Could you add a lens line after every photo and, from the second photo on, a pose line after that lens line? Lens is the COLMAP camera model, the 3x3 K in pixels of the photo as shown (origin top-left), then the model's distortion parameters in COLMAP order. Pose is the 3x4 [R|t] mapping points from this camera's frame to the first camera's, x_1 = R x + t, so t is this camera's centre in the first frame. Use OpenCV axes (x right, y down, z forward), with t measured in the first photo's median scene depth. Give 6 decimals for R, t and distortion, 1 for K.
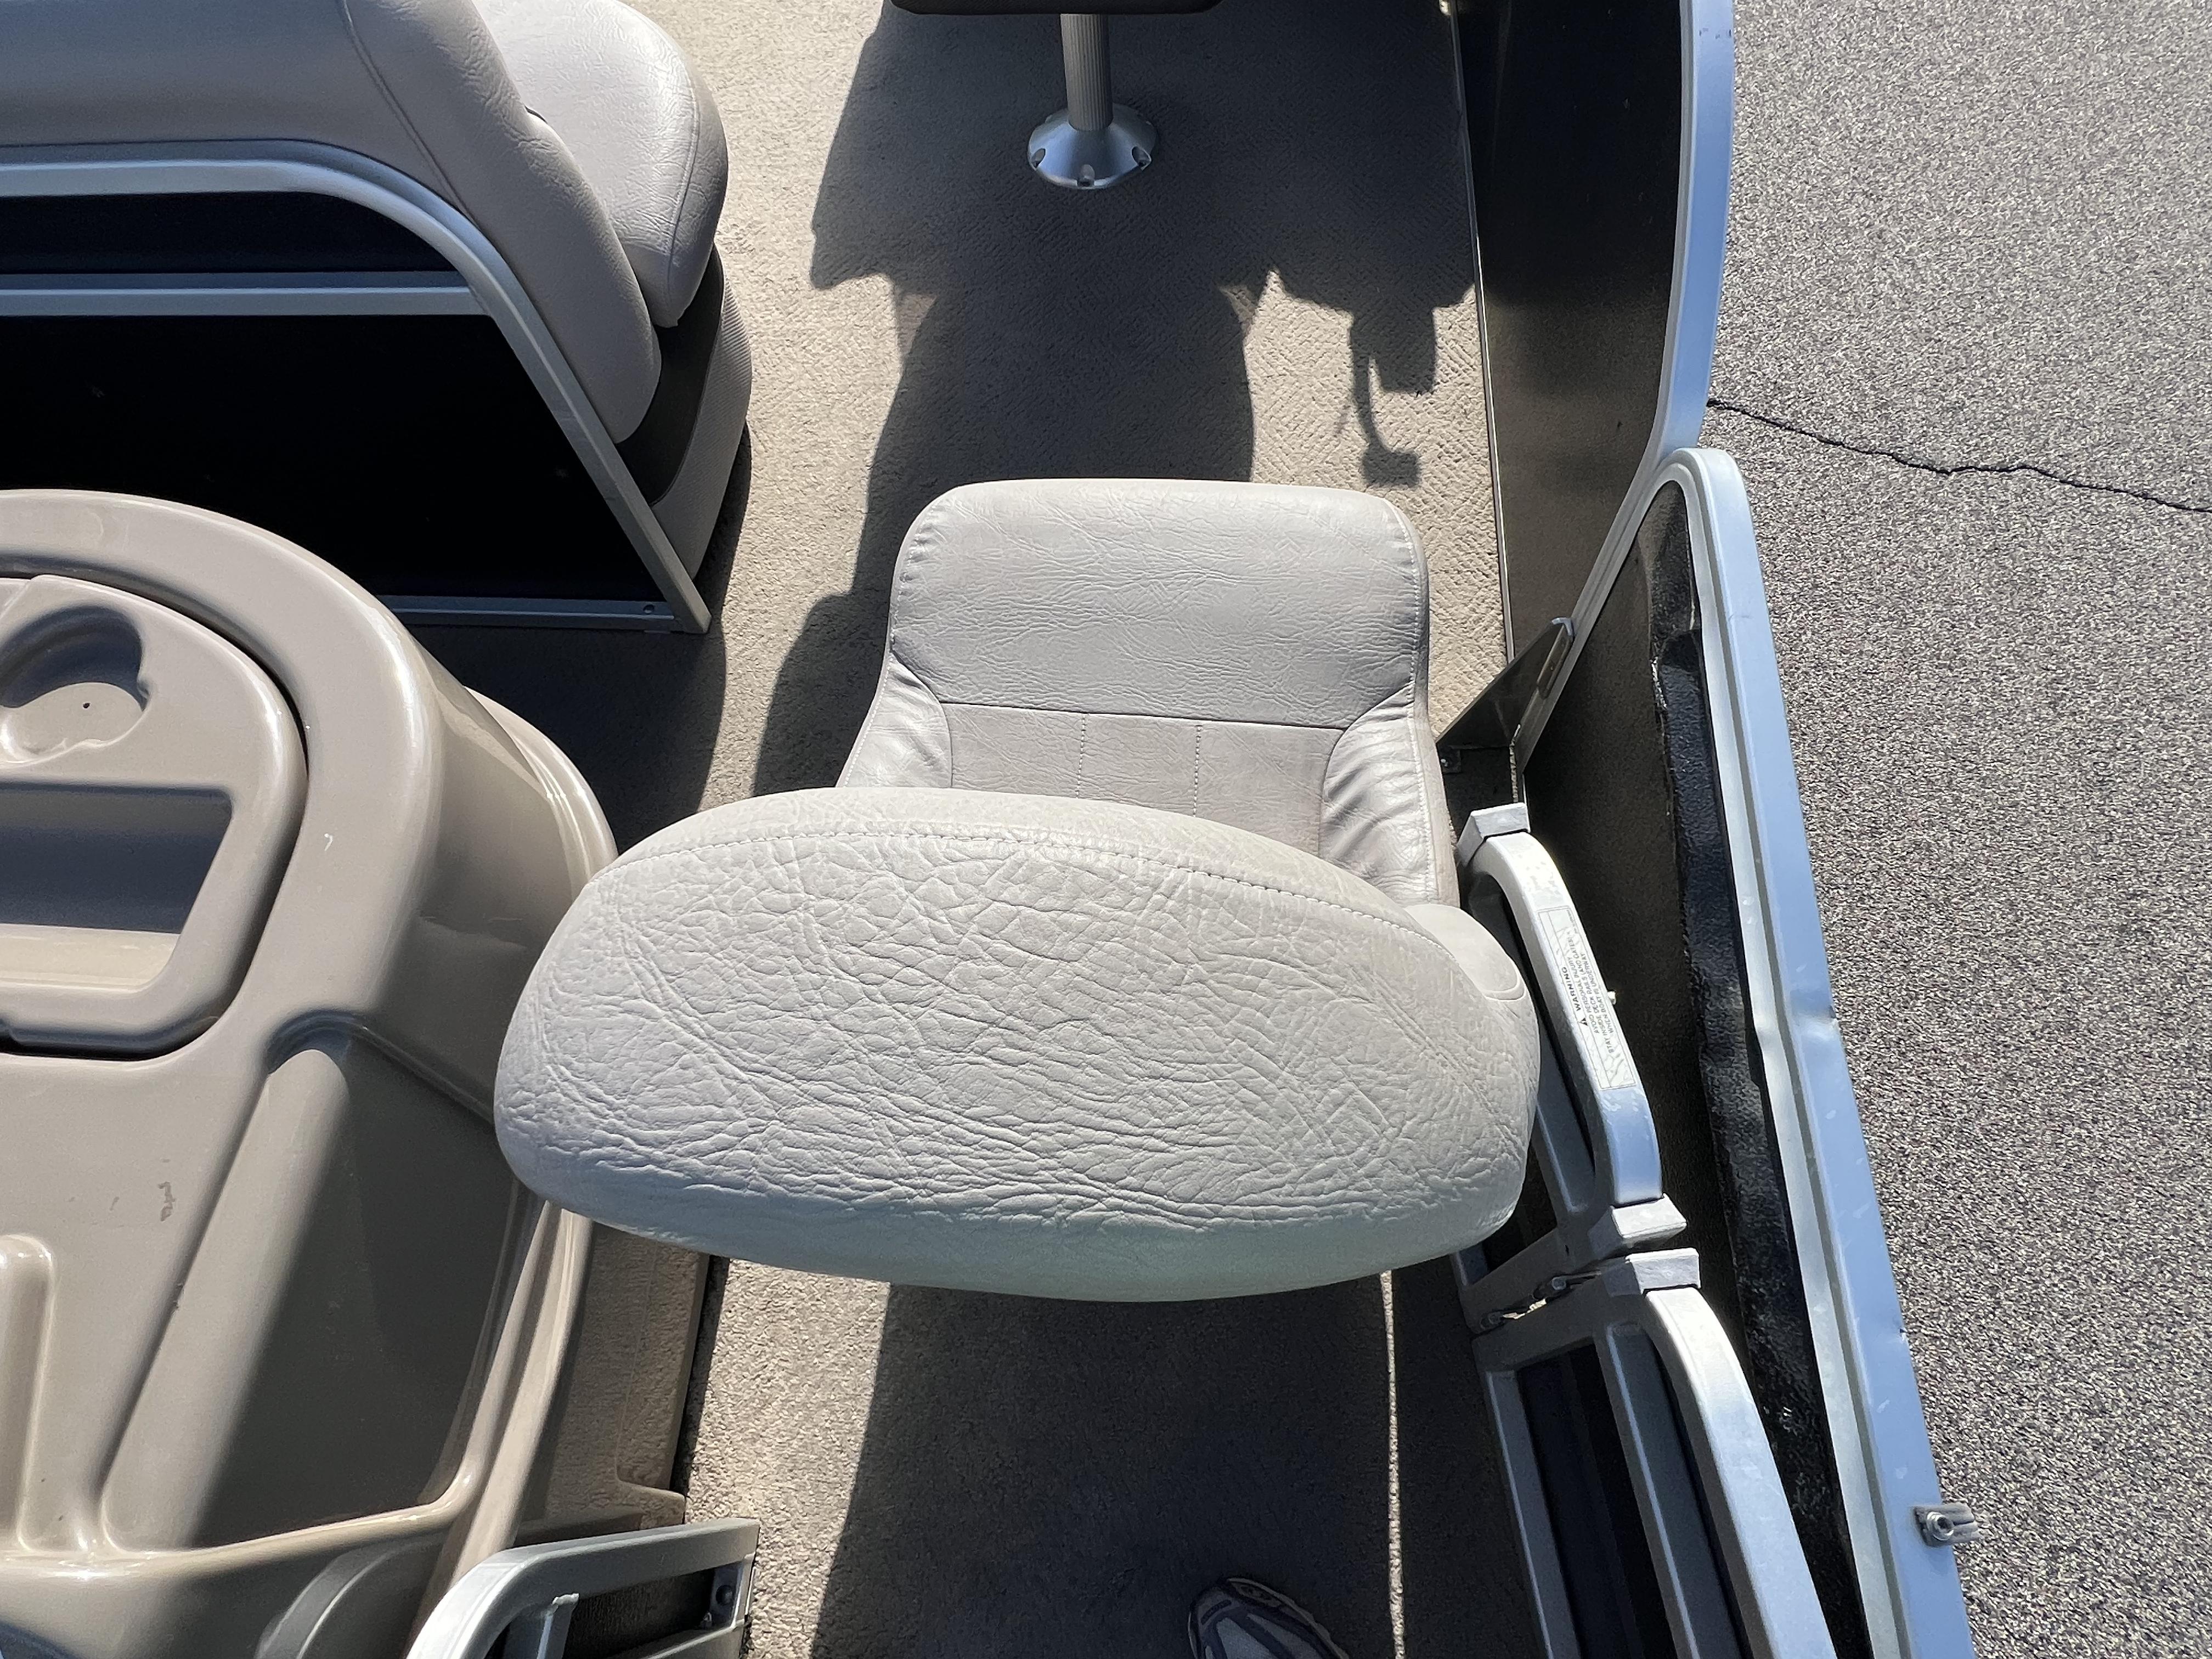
lens RADIAL K [[1208.8, 0, 1099.6], [0, 1208.8, 834.4], [0, 0, 1]] dist [-0.005701, 0.002710]
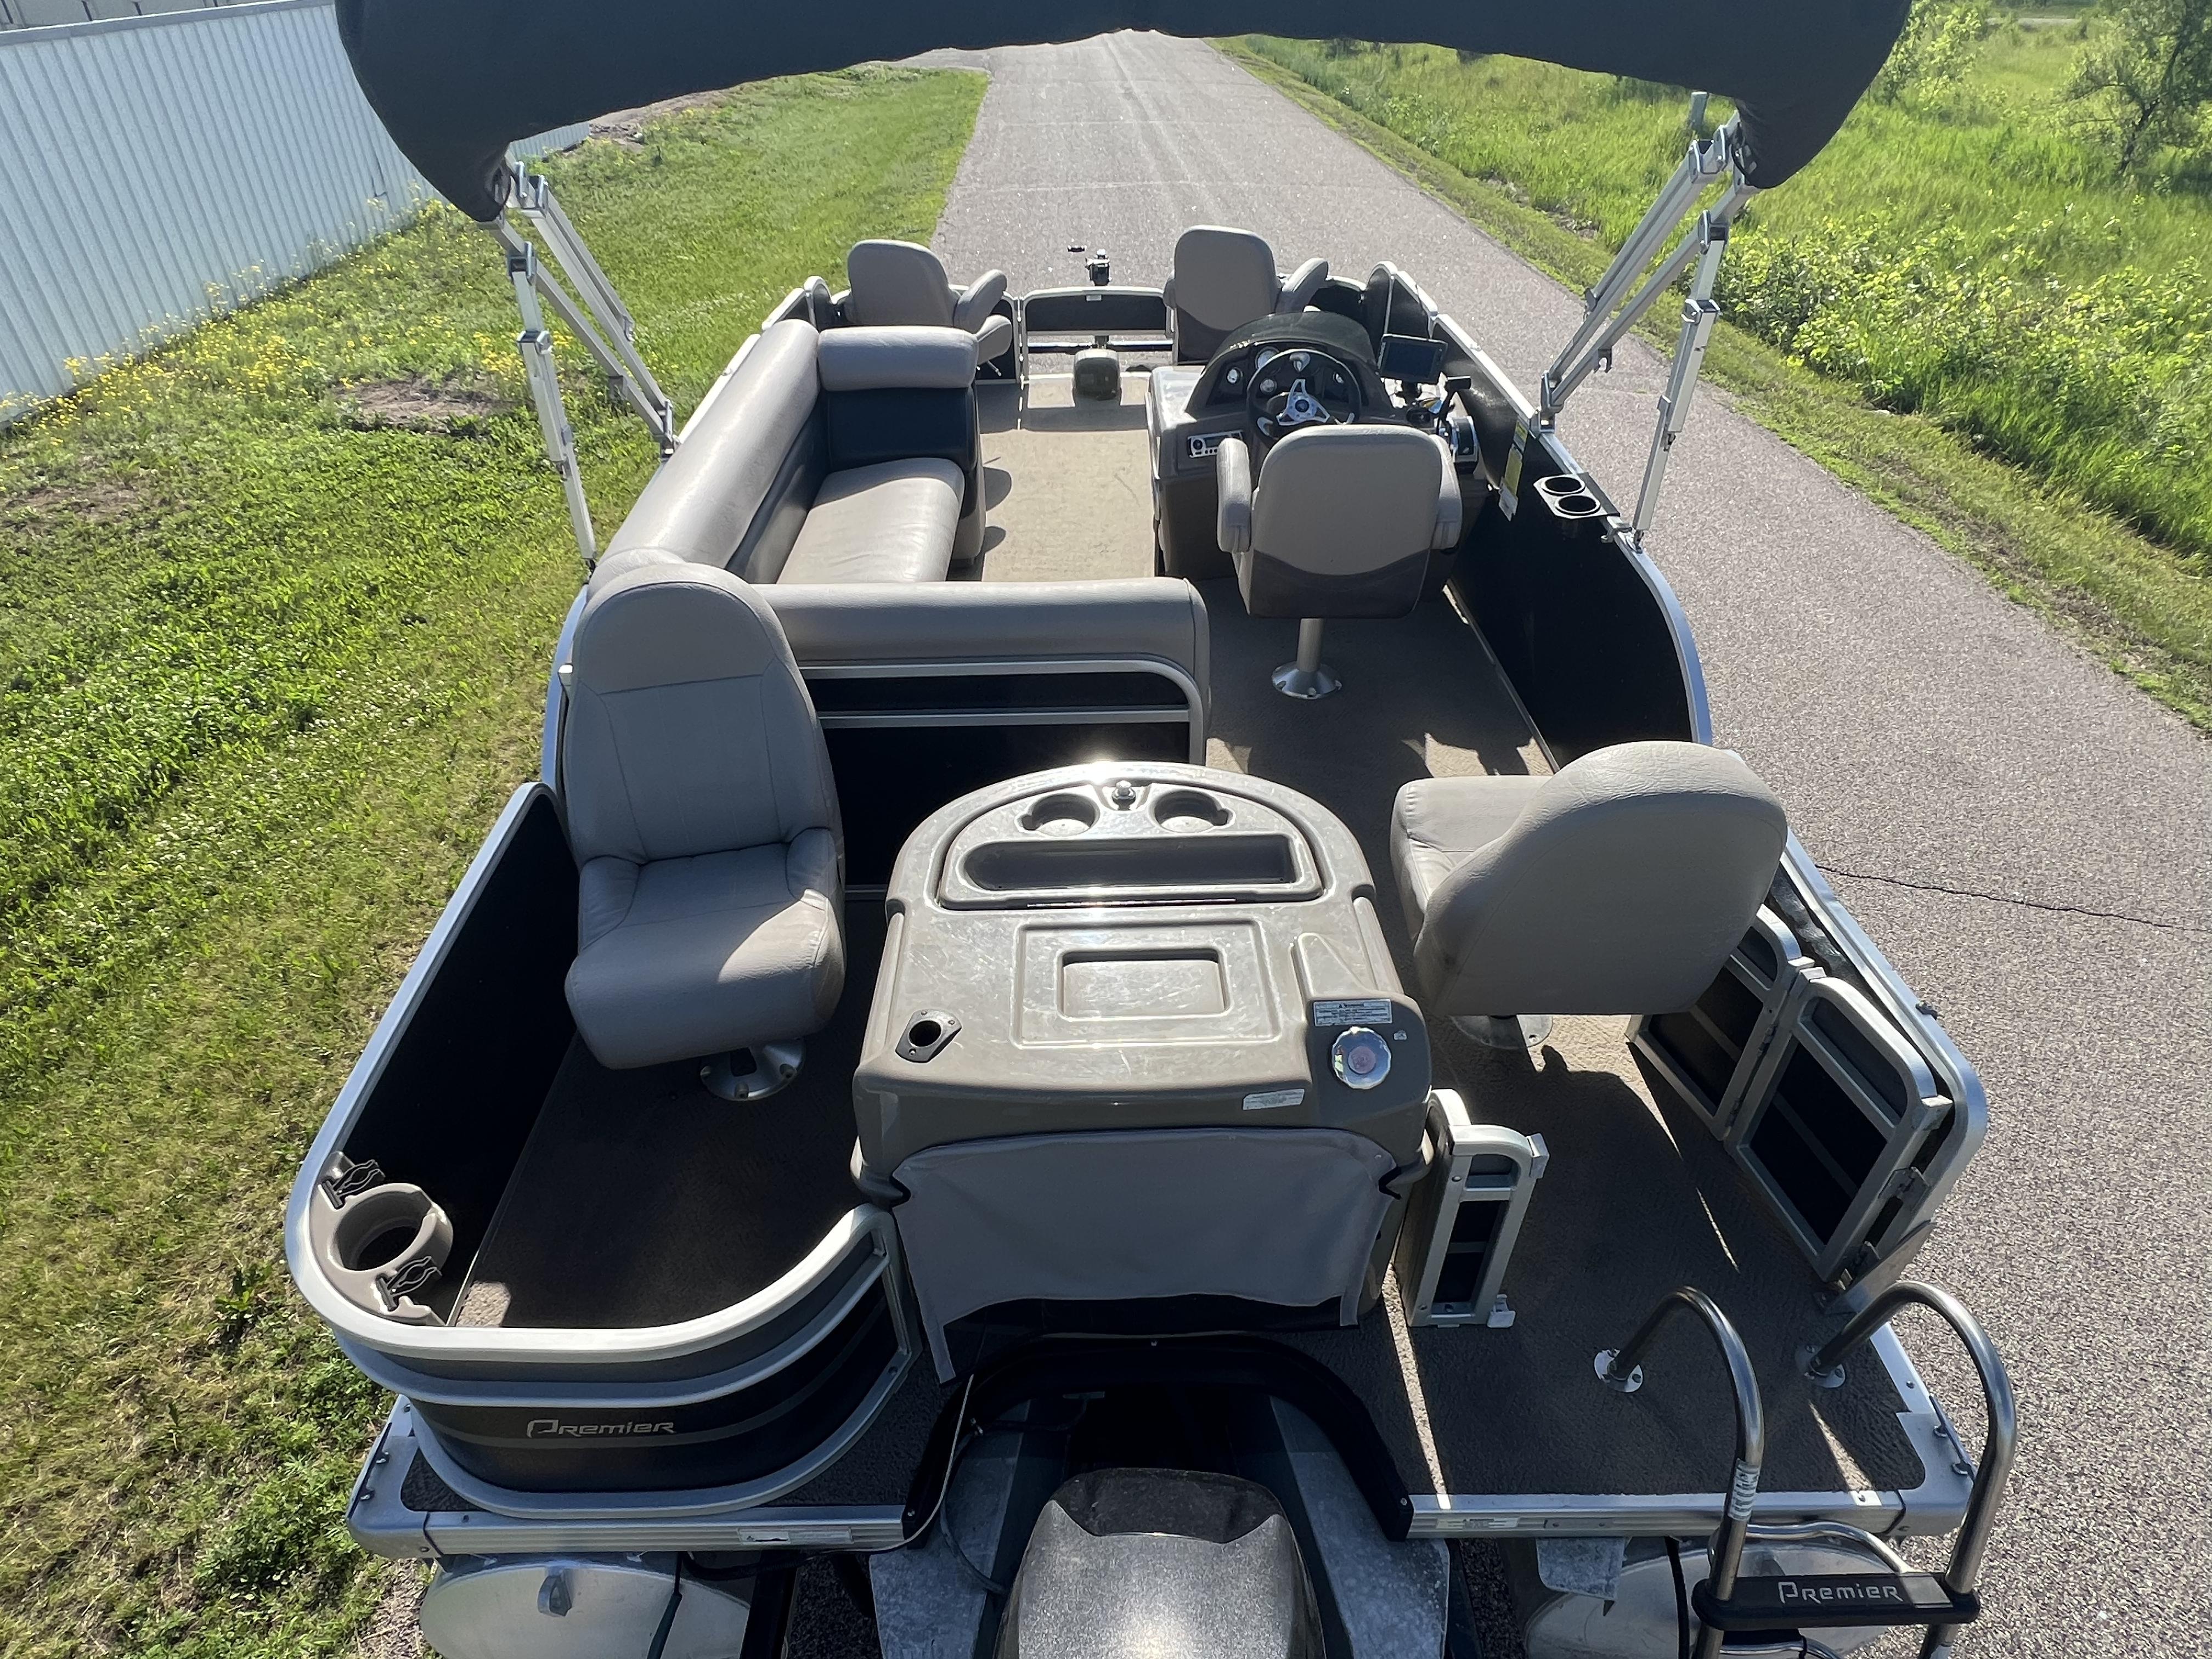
lens RADIAL K [[1208.8, 0, 1097.1], [0, 1208.8, 821.6], [0, 0, 1]] dist [-0.005701, 0.002710]
pose [[0.993498, -0.010988, 0.113317, -0.687821], [0.059095, 0.900515, -0.430790, 0.524005], [-0.097310, 0.434686, 0.895309, -0.696288]]
